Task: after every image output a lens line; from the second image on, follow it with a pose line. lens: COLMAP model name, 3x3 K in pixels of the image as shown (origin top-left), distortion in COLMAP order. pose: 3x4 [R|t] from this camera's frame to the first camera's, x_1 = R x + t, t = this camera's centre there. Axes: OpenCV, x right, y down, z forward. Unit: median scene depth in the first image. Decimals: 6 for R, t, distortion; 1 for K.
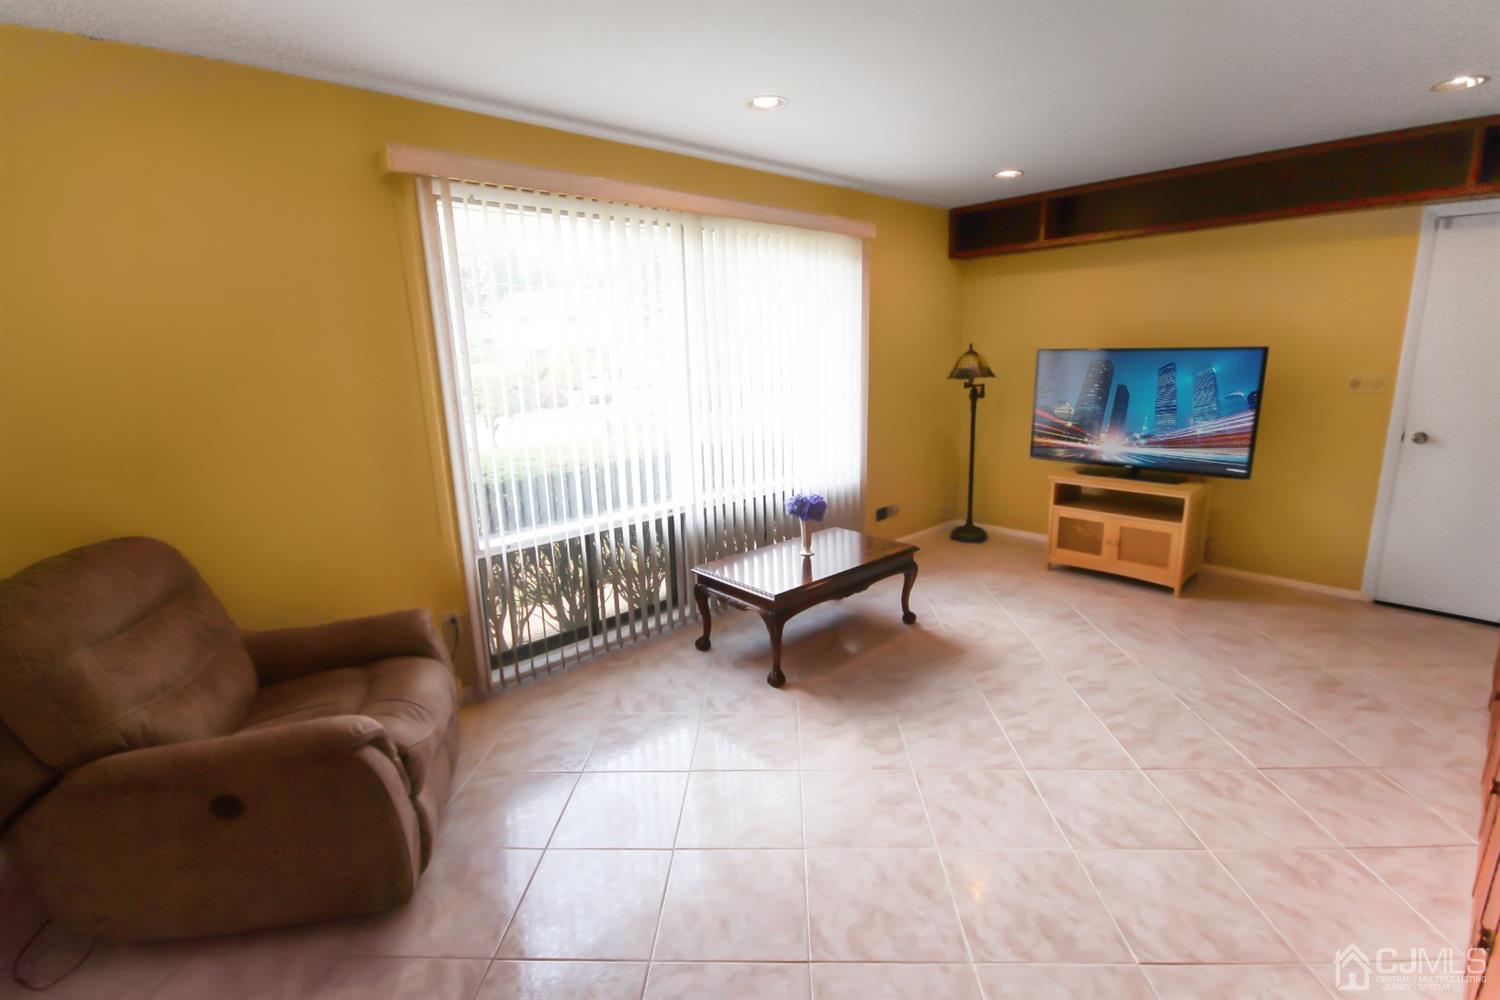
lens RADIAL K [[727.3, 0, 645.1], [0, 727.3, 499.0], [0, 0, 1]] dist [-0.010286, -0.000532]
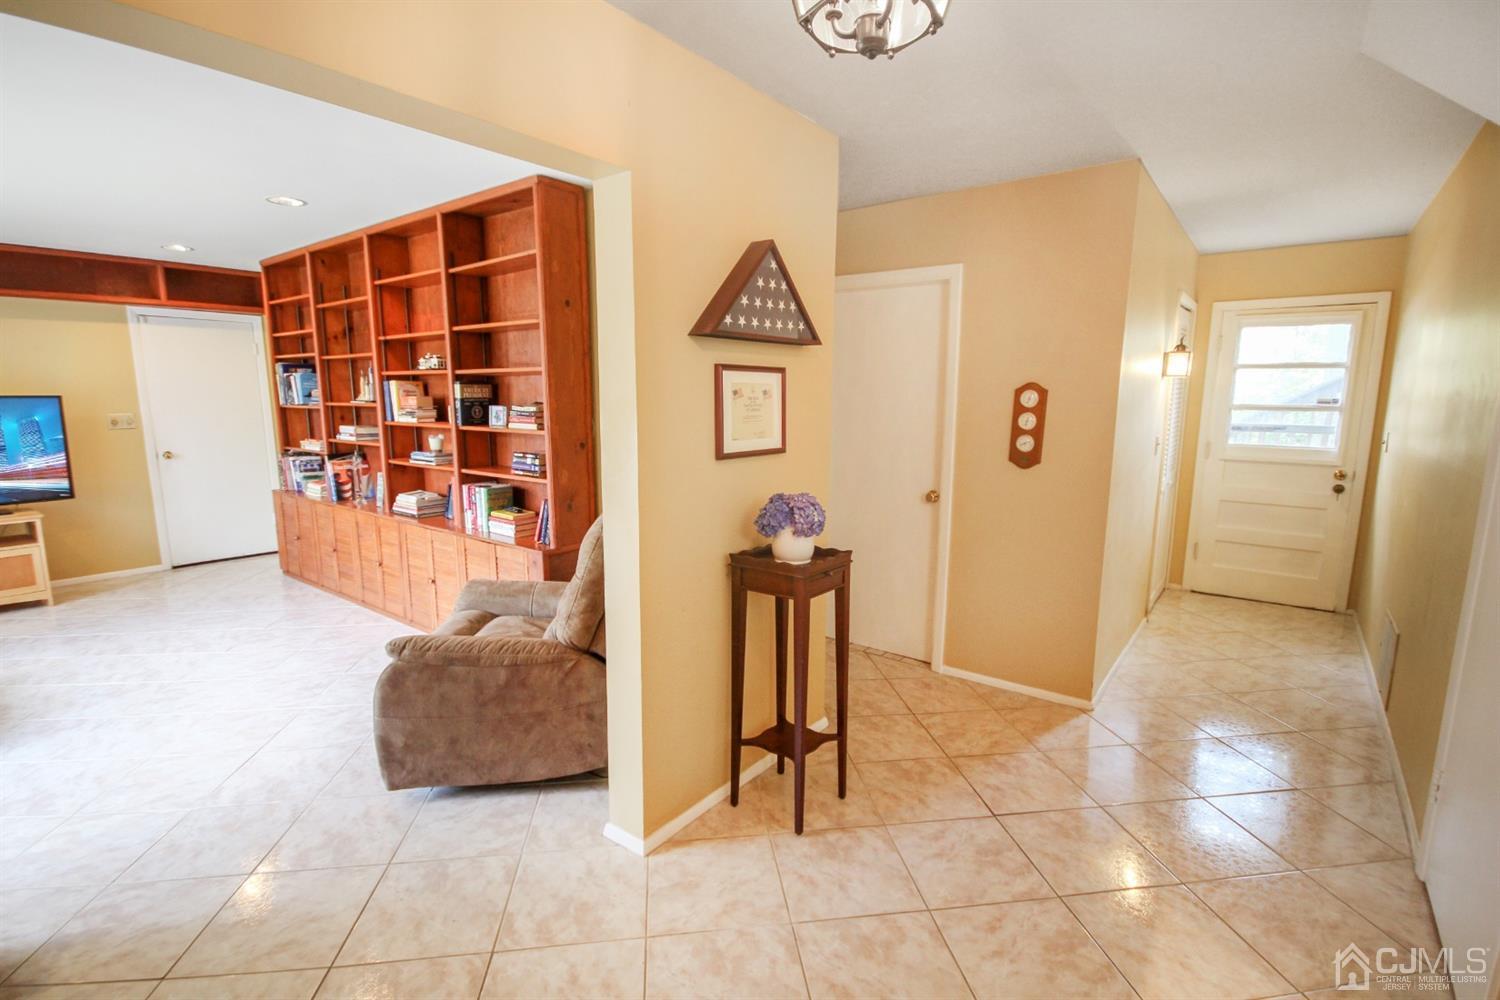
lens RADIAL K [[699.2, 0, 754.8], [0, 699.2, 506.2], [0, 0, 1]] dist [-0.001776, -0.000843]
pose [[-0.155388, -0.148809, 0.976581, -0.598740], [0.216965, 0.959309, 0.180699, 0.023367], [-0.963733, 0.239962, -0.116779, -0.021072]]
